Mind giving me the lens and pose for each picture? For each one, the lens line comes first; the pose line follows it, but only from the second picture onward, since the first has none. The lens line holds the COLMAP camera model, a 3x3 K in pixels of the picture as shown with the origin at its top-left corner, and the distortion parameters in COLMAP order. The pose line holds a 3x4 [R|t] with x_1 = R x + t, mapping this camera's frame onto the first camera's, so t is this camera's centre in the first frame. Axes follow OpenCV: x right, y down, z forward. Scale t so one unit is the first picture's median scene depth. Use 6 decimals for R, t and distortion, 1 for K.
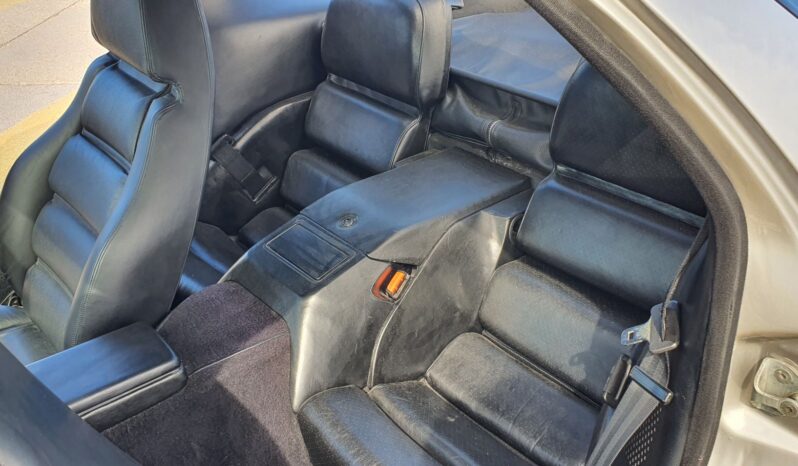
lens RADIAL K [[777.4, 0, 399.0], [0, 777.4, 233.0], [0, 0, 1]] dist [0.222078, -0.713961]
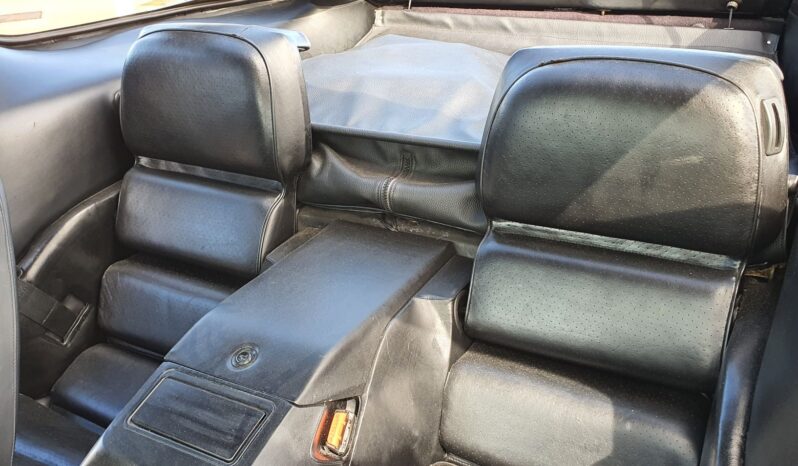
lens RADIAL K [[777.4, 0, 399.0], [0, 777.4, 233.0], [0, 0, 1]] dist [0.222078, -0.713961]
pose [[0.938532, -0.193045, 0.286167, -0.097982], [0.212118, 0.976547, -0.036910, -0.057348], [-0.272330, 0.095342, 0.957469, 0.240981]]
